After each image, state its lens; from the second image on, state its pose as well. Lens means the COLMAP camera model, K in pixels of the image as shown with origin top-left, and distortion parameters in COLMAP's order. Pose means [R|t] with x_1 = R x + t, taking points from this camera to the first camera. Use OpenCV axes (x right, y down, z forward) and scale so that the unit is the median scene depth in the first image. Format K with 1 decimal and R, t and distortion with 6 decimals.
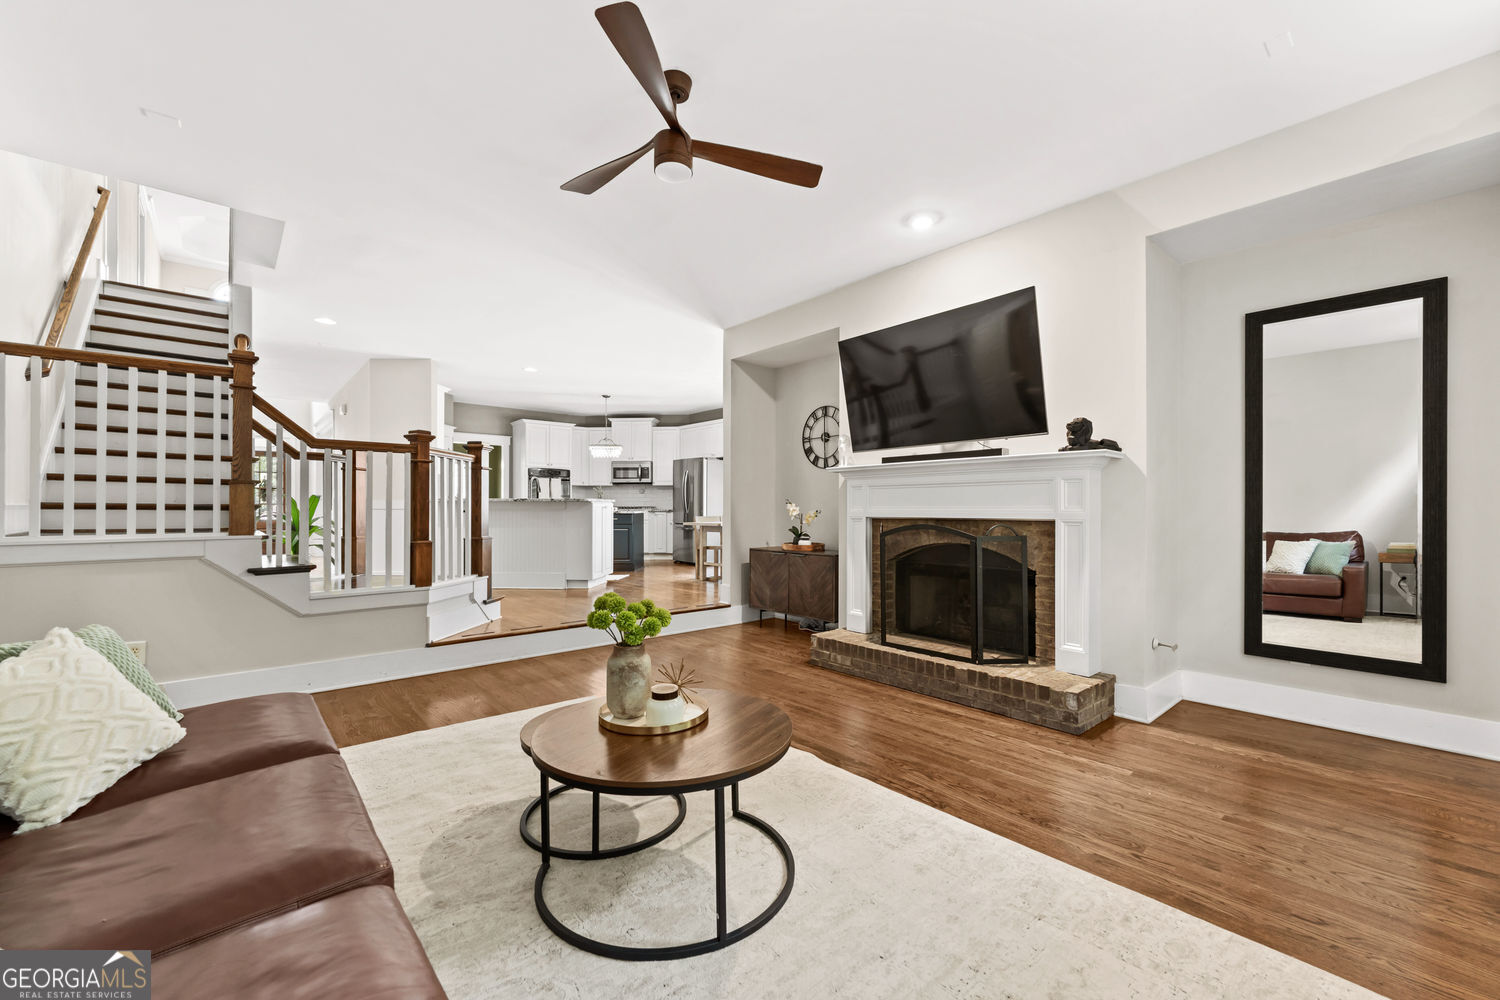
lens RADIAL K [[604.9, 0, 753.4], [0, 604.9, 509.5], [0, 0, 1]] dist [0.003795, -0.000697]
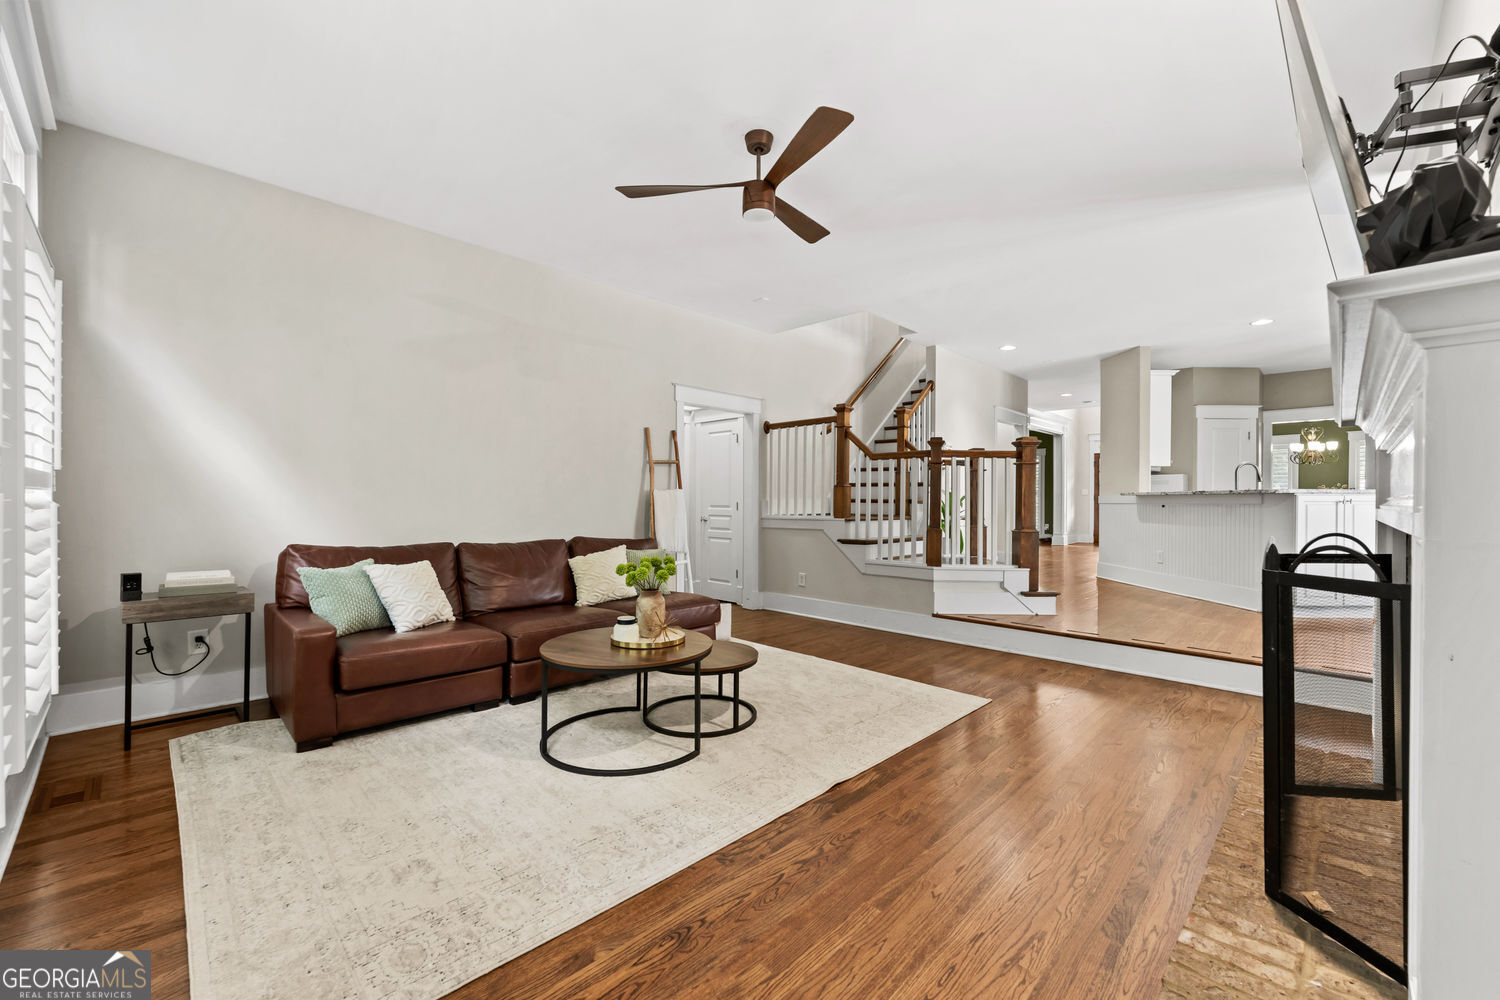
lens RADIAL K [[604.9, 0, 756.4], [0, 604.9, 503.5], [0, 0, 1]] dist [0.003795, -0.000697]
pose [[0.080197, 0.001585, -0.996778, 0.781347], [-0.004507, 0.999989, 0.001228, 0.001283], [0.996769, 0.004394, 0.080203, 0.671554]]
